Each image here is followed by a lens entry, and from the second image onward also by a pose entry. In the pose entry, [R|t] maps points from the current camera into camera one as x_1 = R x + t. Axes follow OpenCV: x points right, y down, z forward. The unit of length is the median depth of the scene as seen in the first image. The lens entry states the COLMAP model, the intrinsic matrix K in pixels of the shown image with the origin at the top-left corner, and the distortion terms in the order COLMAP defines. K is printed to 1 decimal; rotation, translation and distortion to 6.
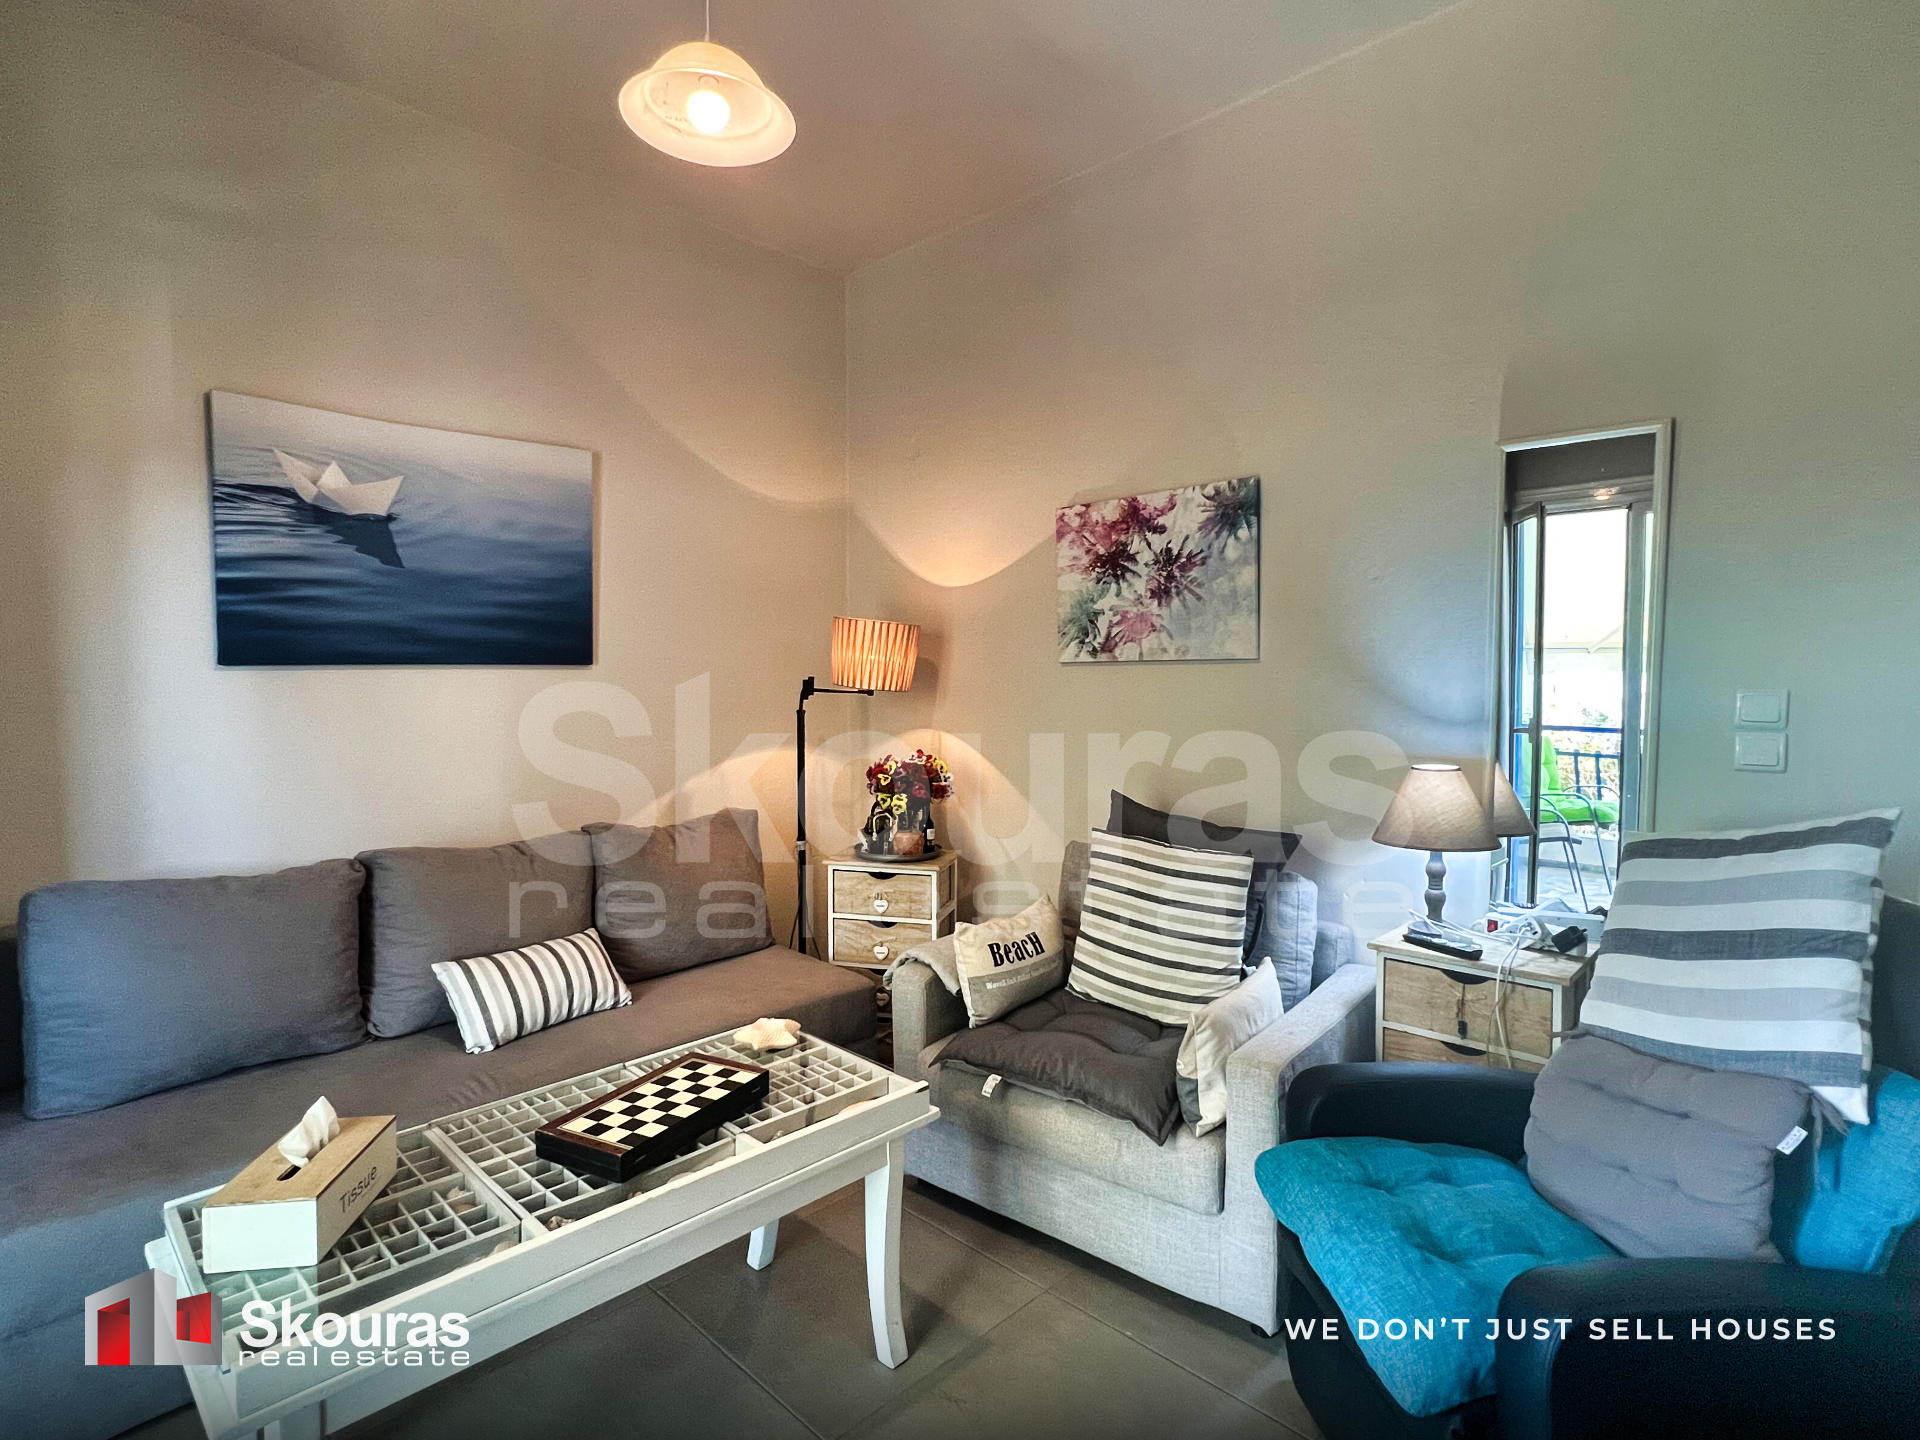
lens RADIAL K [[974.2, 0, 955.4], [0, 974.2, 716.9], [0, 0, 1]] dist [-0.002135, 0.000655]
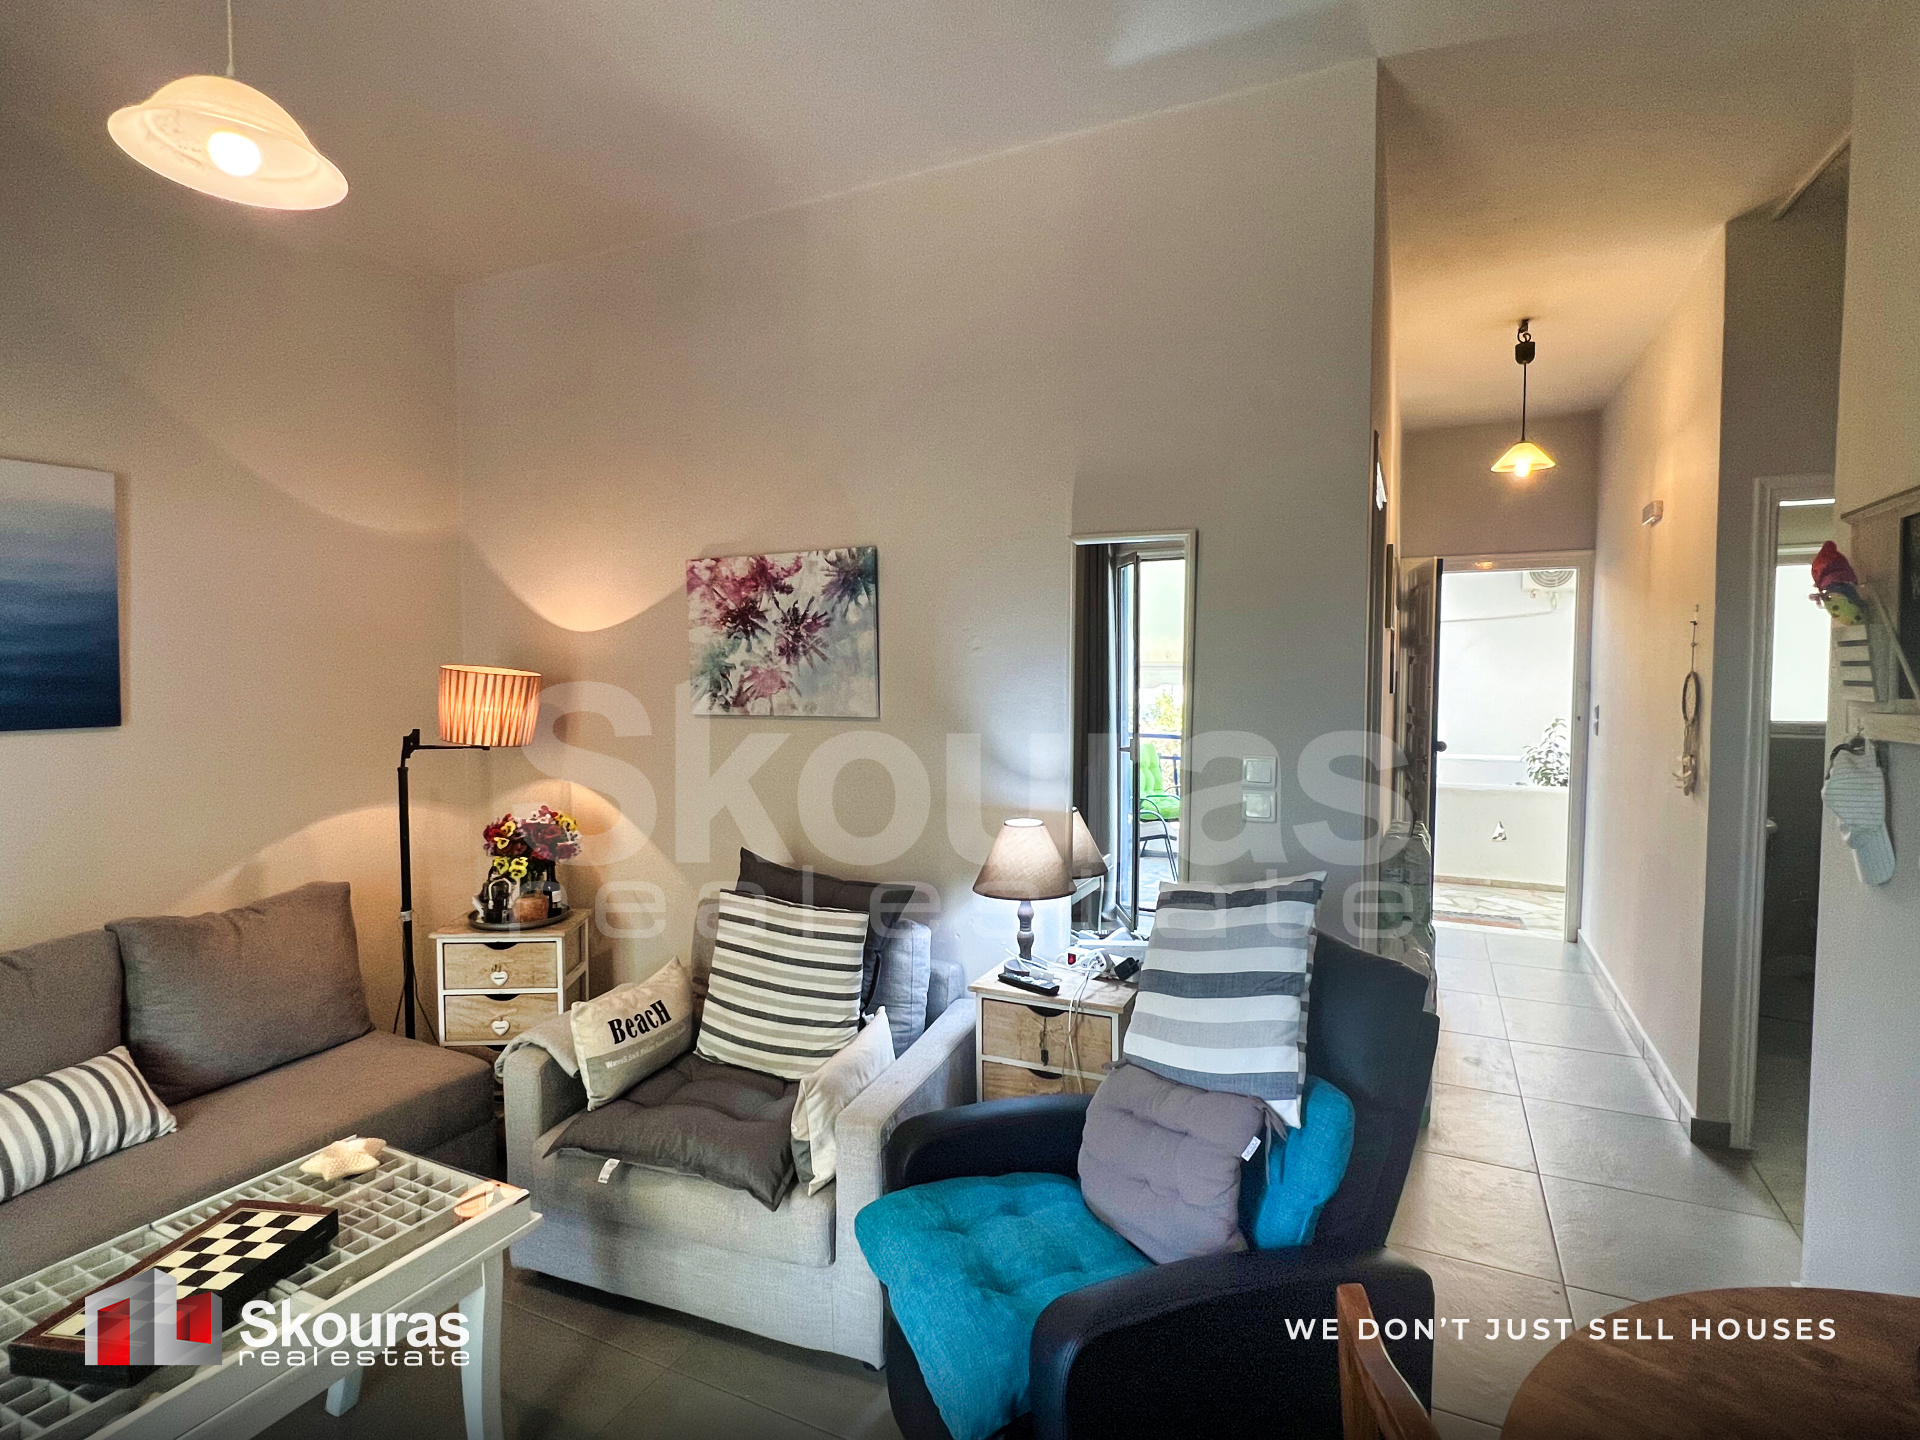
lens RADIAL K [[974.7, 0, 953.6], [0, 974.7, 718.6], [0, 0, 1]] dist [-0.001560, -0.000152]
pose [[0.947659, -0.016061, 0.318881, 0.052869], [0.014234, 0.999866, 0.008060, -0.070560], [-0.318968, -0.003099, 0.947760, -0.036233]]
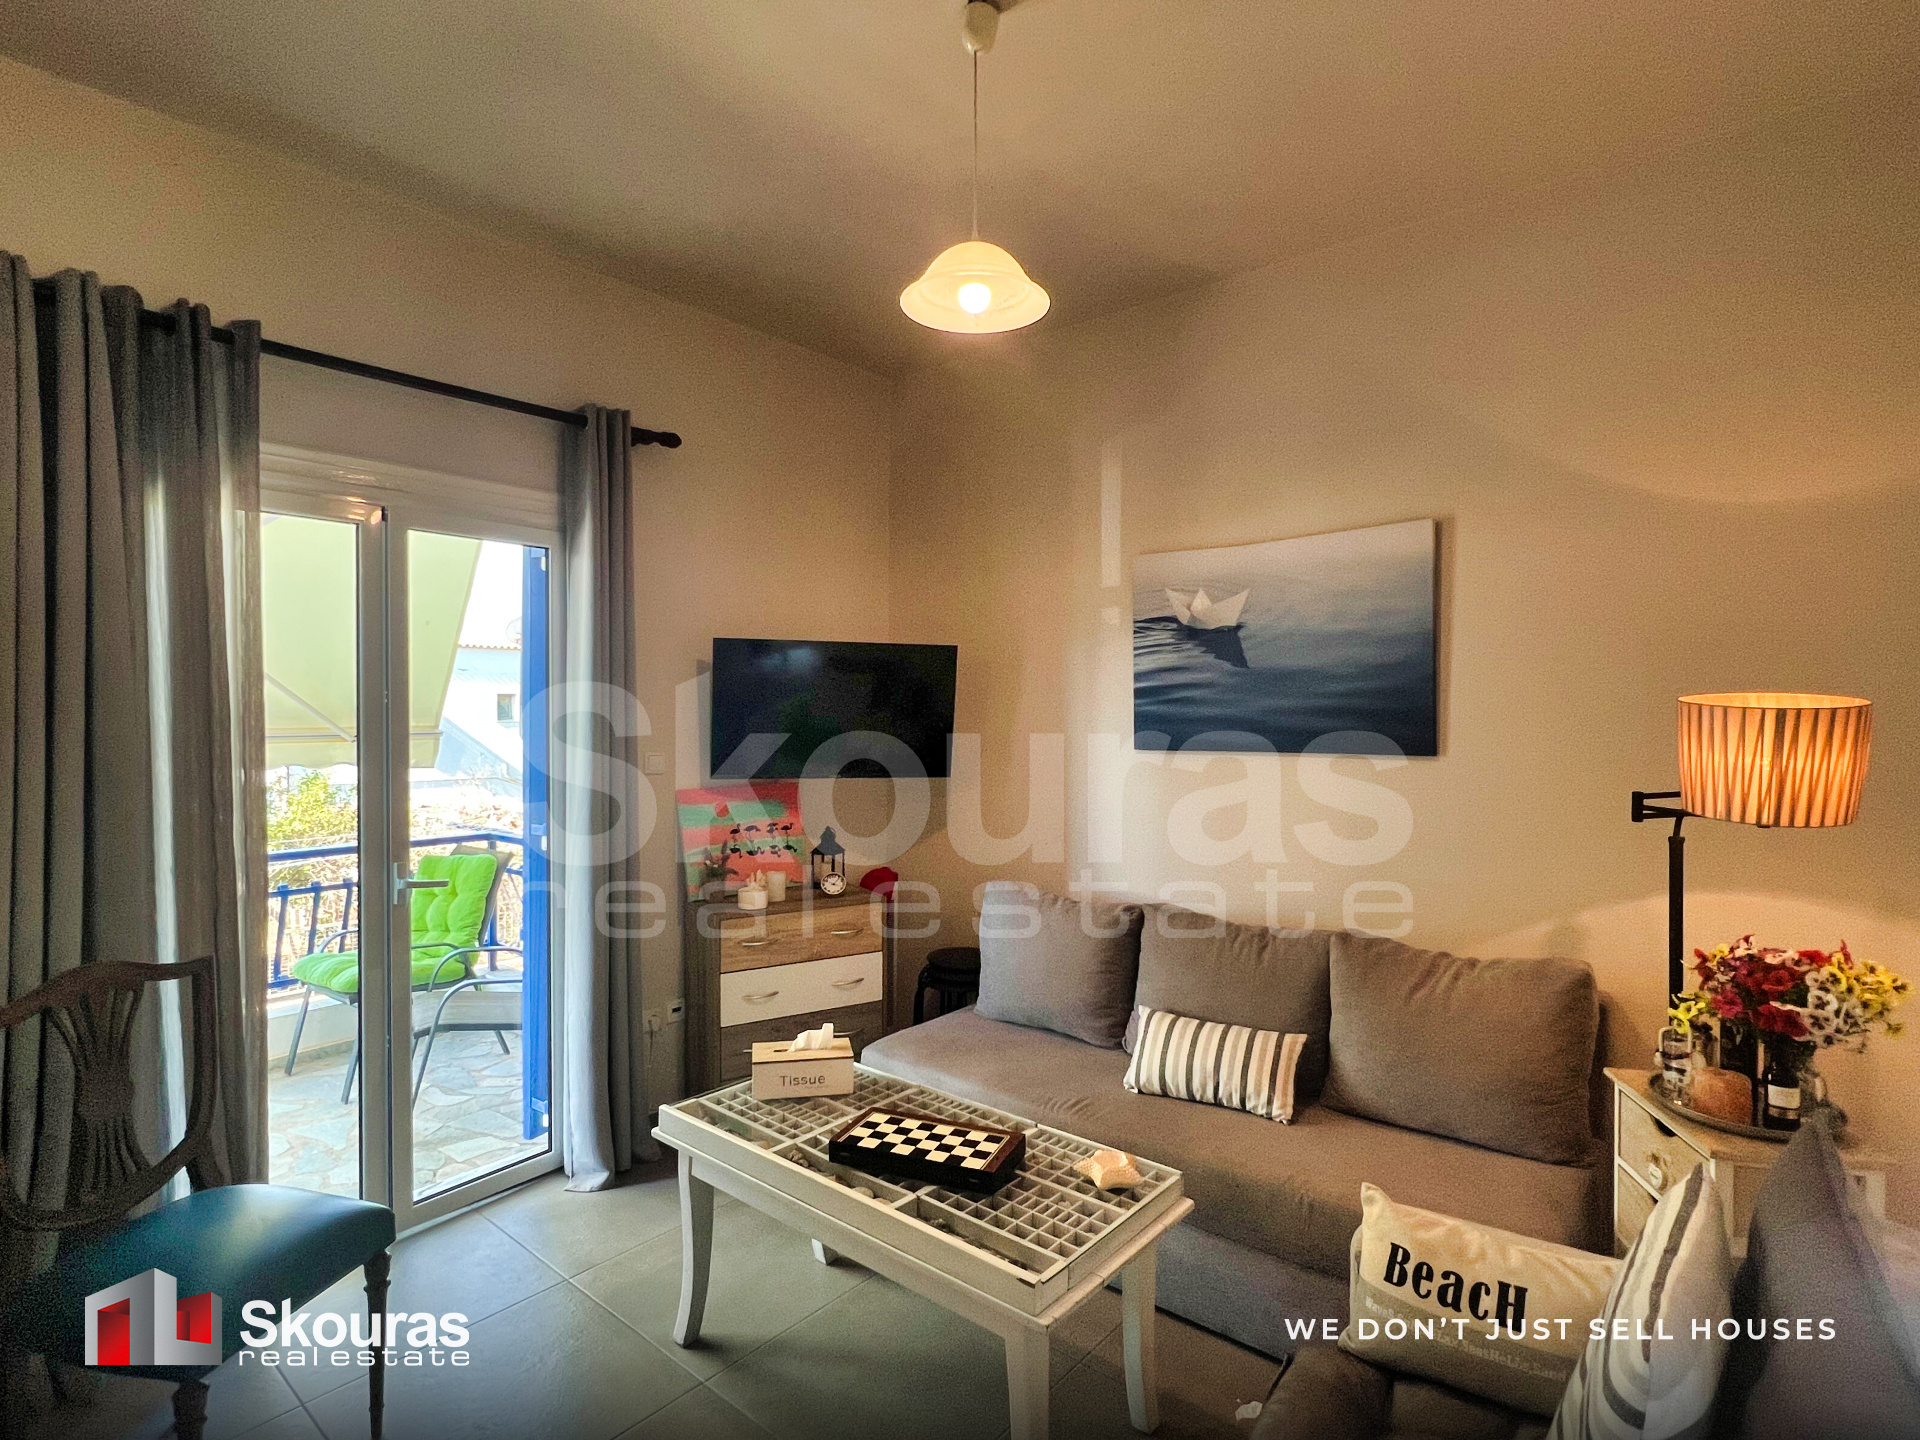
lens RADIAL K [[974.2, 0, 955.4], [0, 974.2, 716.9], [0, 0, 1]] dist [-0.002135, 0.000655]
pose [[0.068852, 0.004915, -0.997615, 0.611351], [-0.044629, 0.999002, 0.001842, -0.089737], [0.996628, 0.044396, 0.069002, 0.631125]]
